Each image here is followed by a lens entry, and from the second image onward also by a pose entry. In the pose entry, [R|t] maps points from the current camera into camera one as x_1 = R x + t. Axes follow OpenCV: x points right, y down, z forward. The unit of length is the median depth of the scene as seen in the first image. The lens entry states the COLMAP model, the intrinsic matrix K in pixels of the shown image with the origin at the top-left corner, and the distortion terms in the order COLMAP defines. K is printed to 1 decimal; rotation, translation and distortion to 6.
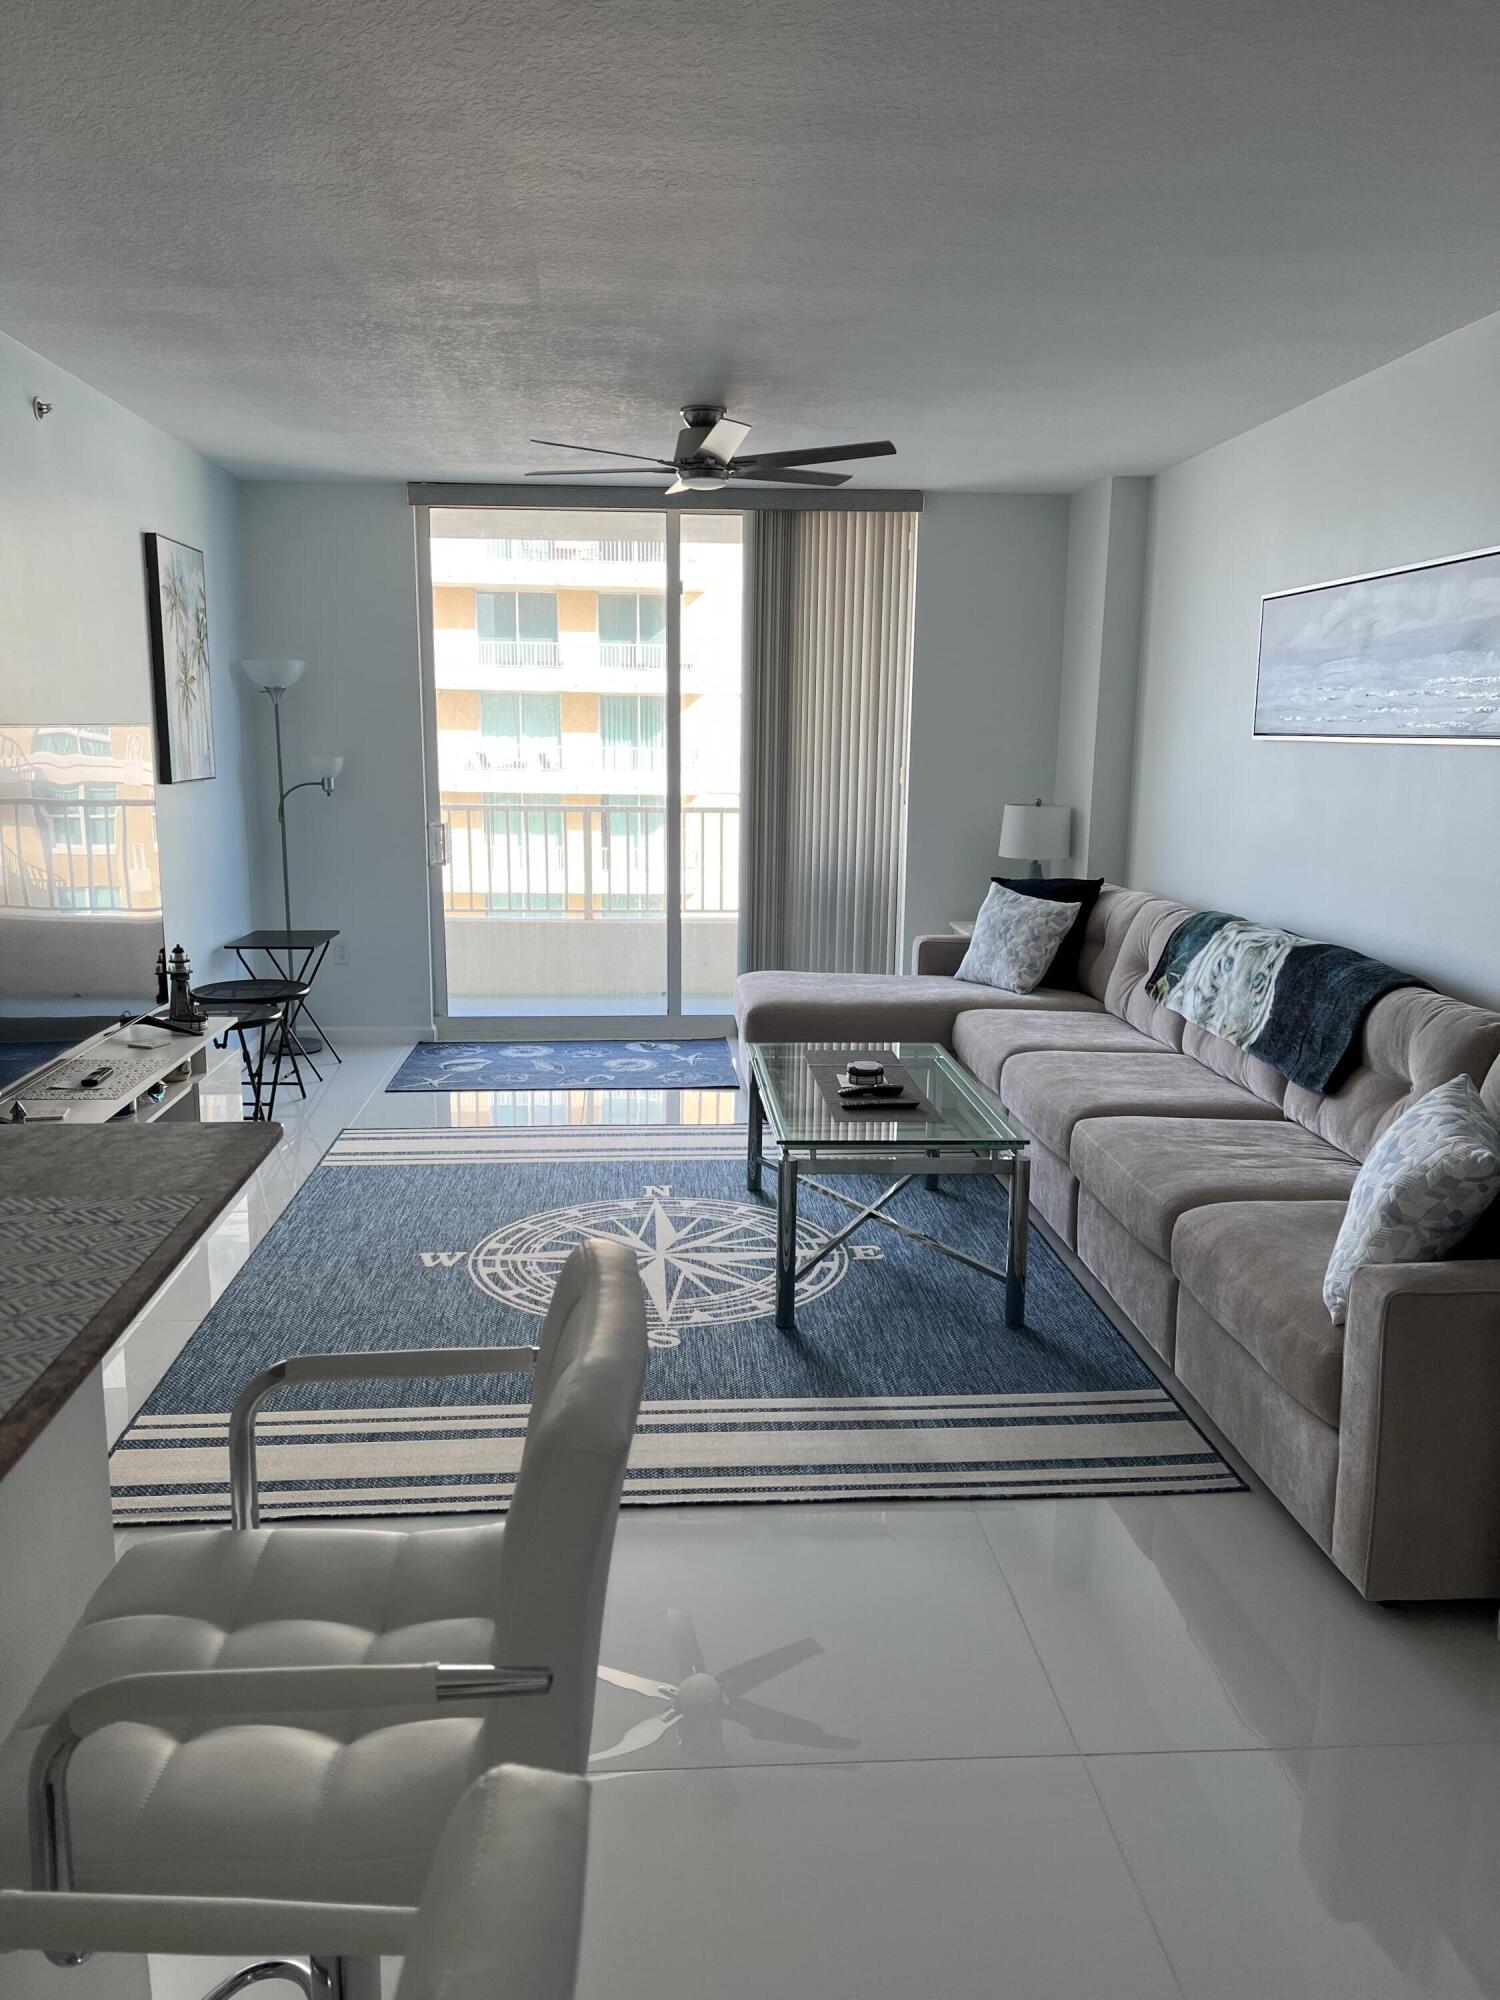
lens RADIAL K [[1512.6, 0, 750.5], [0, 1512.6, 1001.9], [0, 0, 1]] dist [0.056516, -0.051755]
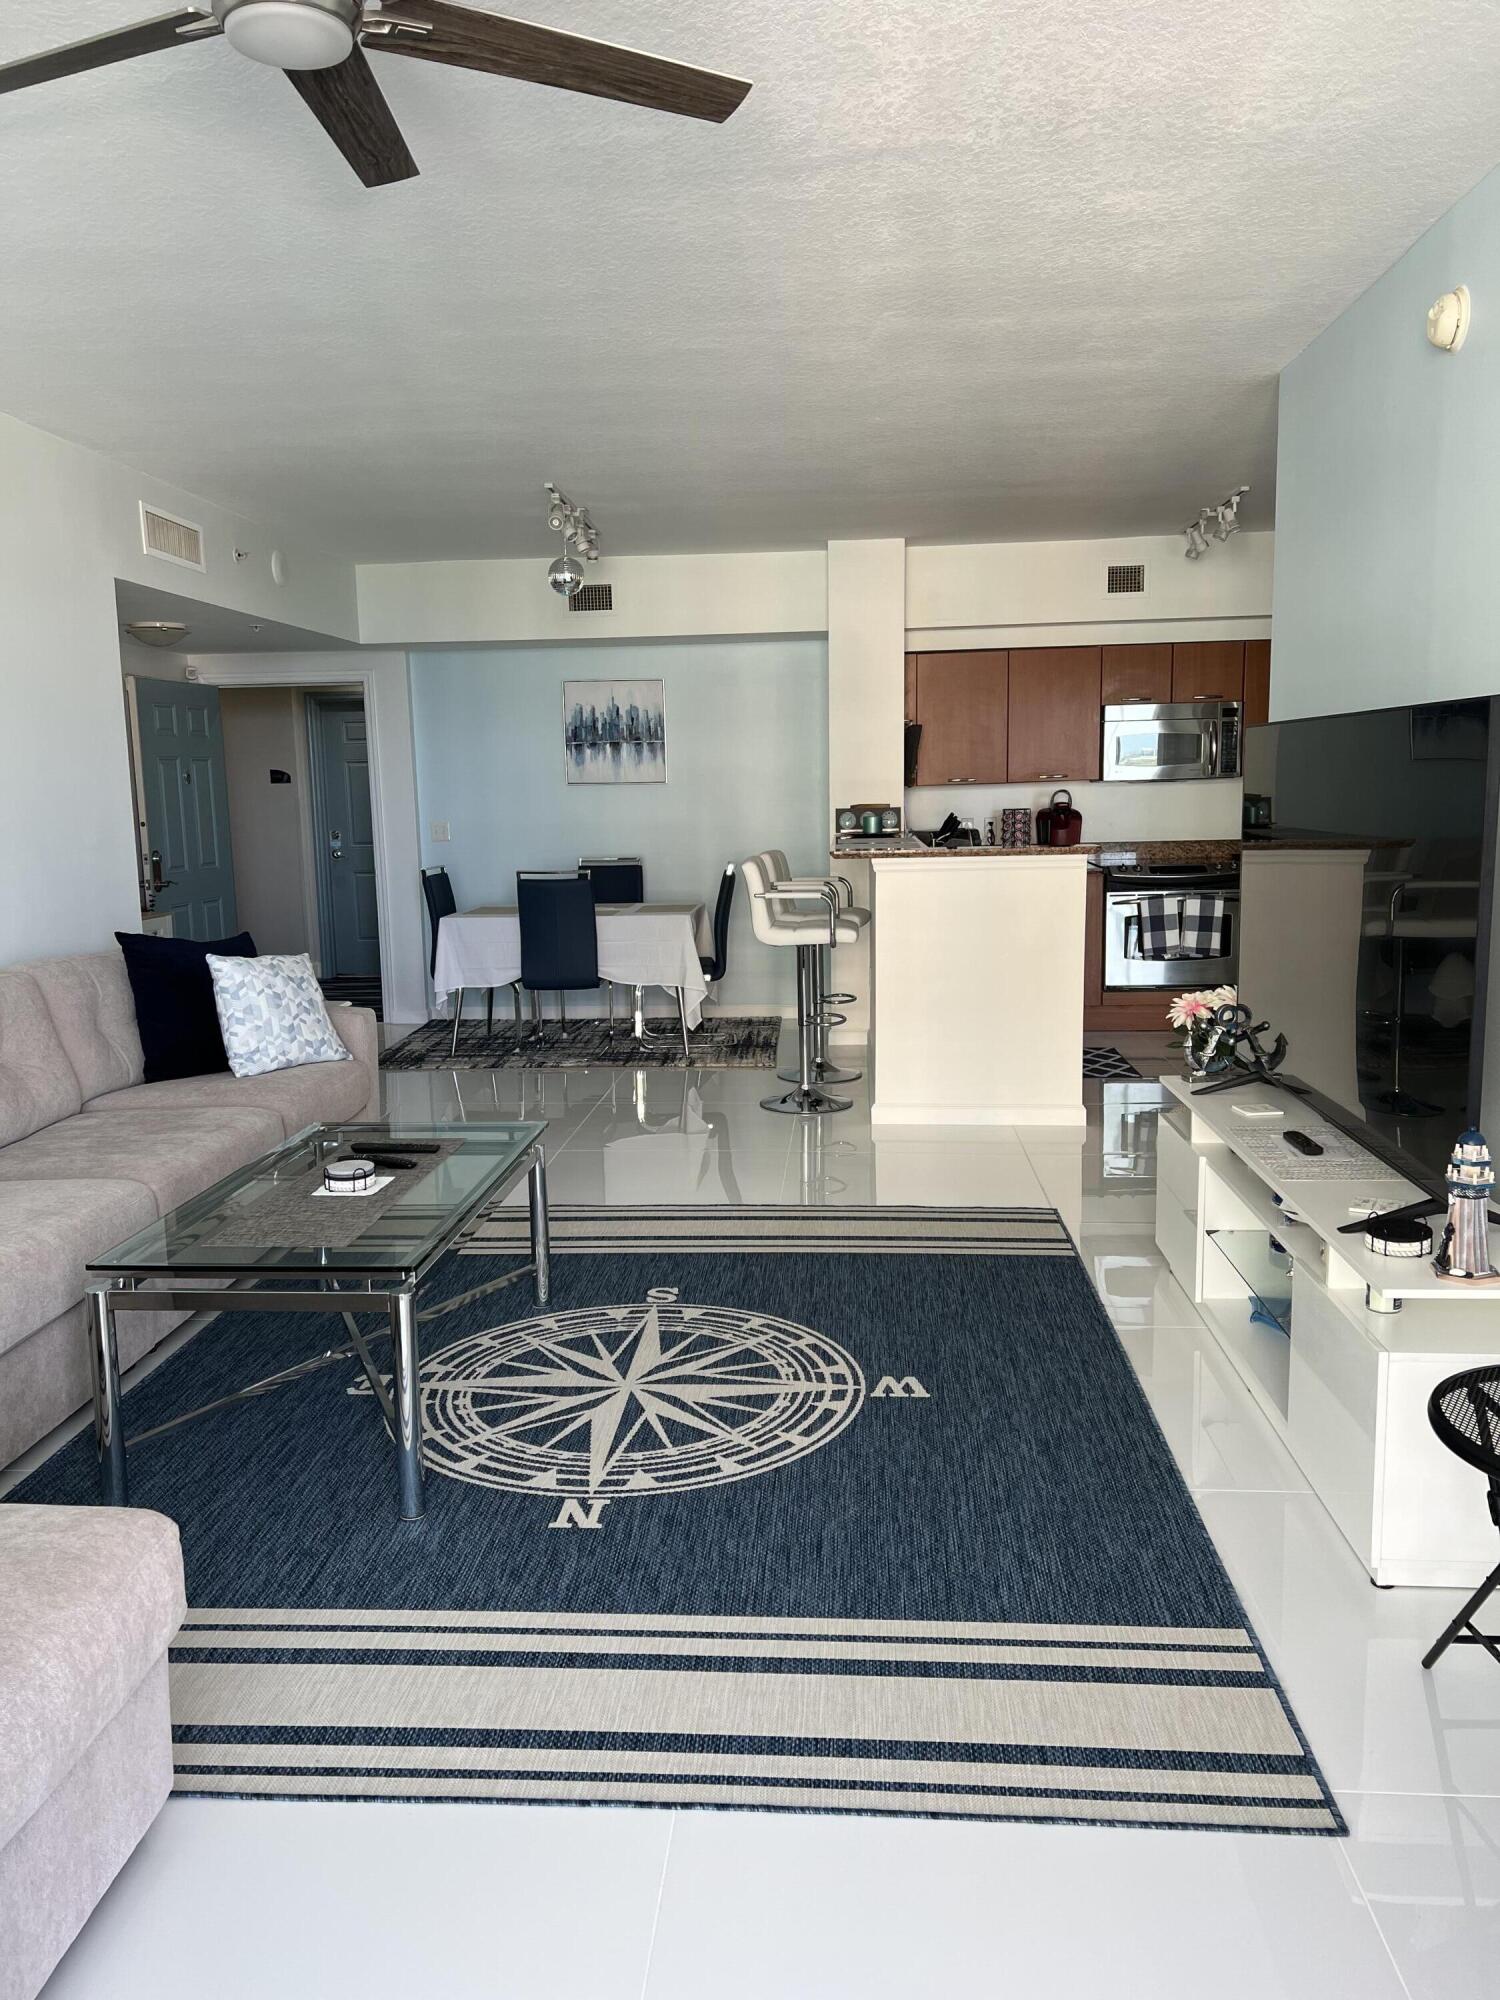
lens RADIAL K [[1512.6, 0, 734.7], [0, 1512.6, 1016.7], [0, 0, 1]] dist [0.056516, -0.051755]
pose [[-0.988380, -0.018588, 0.150859, -0.233835], [0.032400, 0.943922, 0.328575, -0.278948], [-0.148507, 0.329645, -0.932352, 1.686285]]
